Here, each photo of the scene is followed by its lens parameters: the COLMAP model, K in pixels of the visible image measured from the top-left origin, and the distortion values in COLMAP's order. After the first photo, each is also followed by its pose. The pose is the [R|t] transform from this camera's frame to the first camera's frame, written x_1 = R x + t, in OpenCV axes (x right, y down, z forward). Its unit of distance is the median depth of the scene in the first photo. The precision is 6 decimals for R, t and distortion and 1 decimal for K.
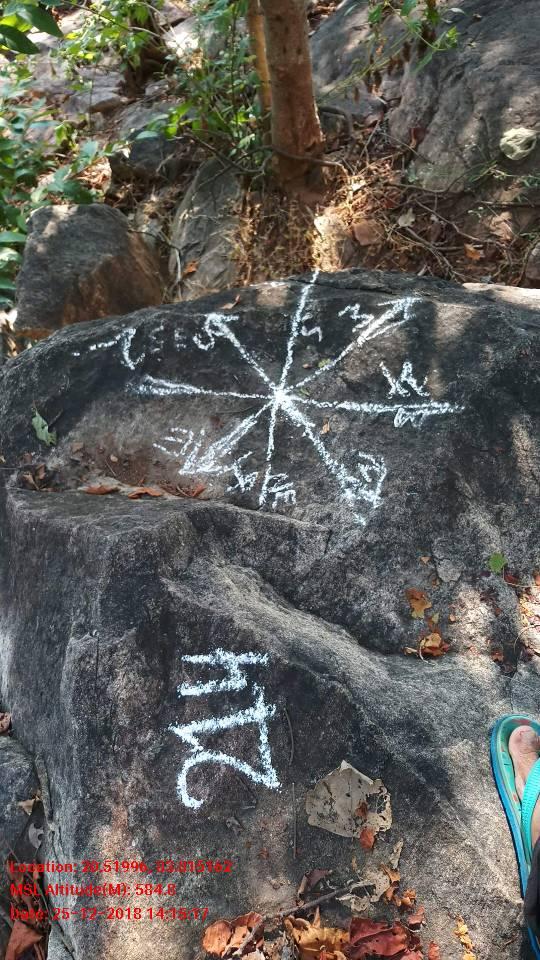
lens RADIAL K [[804.4, 0, 267.0], [0, 804.4, 481.7], [0, 0, 1]] dist [0.010408, -0.029221]
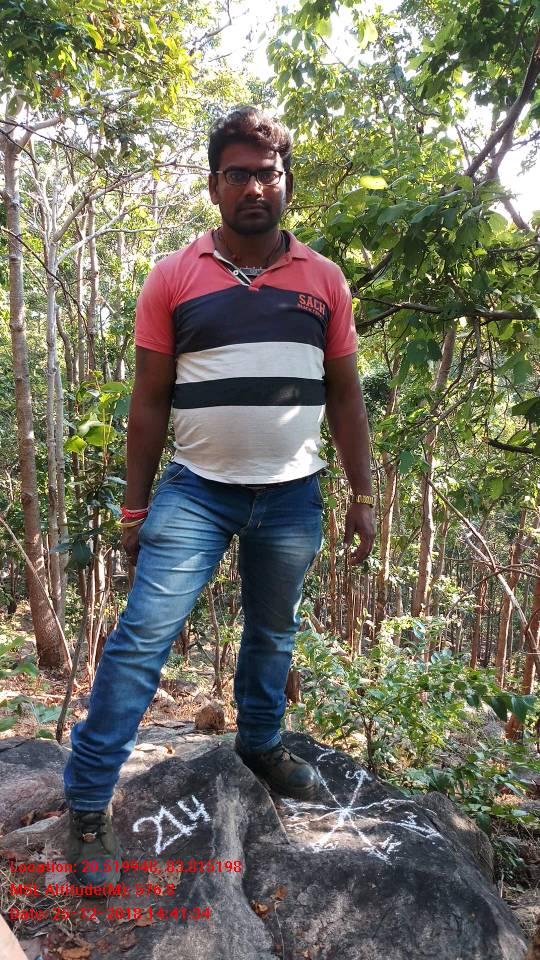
lens RADIAL K [[804.4, 0, 271.4], [0, 804.4, 480.7], [0, 0, 1]] dist [0.010408, -0.029221]
pose [[0.504454, 0.330059, -0.797864, 1.450545], [-0.826868, 0.450747, -0.336327, 0.392424], [0.248627, 0.829390, 0.500296, -0.726700]]
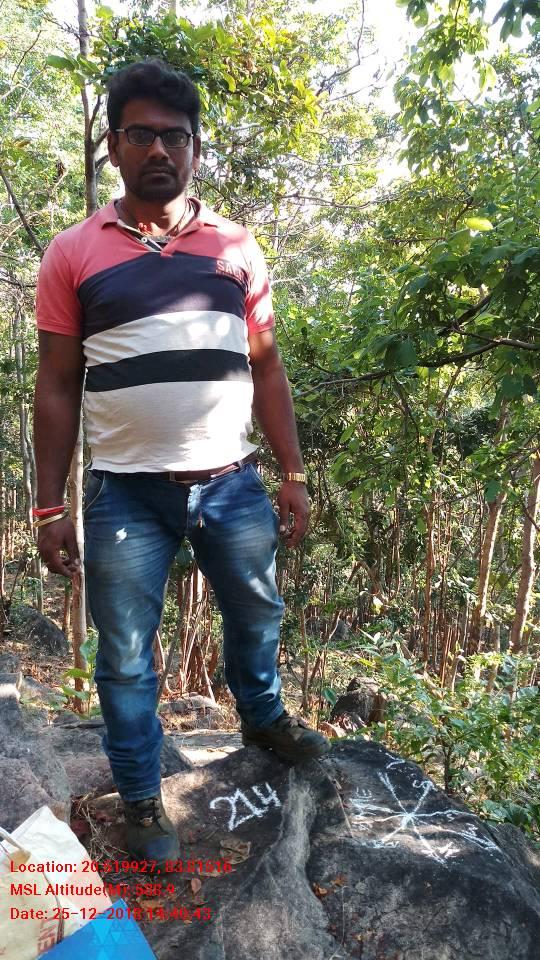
lens RADIAL K [[804.4, 0, 271.3], [0, 804.4, 475.8], [0, 0, 1]] dist [0.010408, -0.029221]
pose [[0.375634, 0.327633, -0.866923, 1.644058], [-0.891530, 0.383238, -0.241460, 0.432050], [0.253128, 0.863588, 0.436052, -0.786777]]
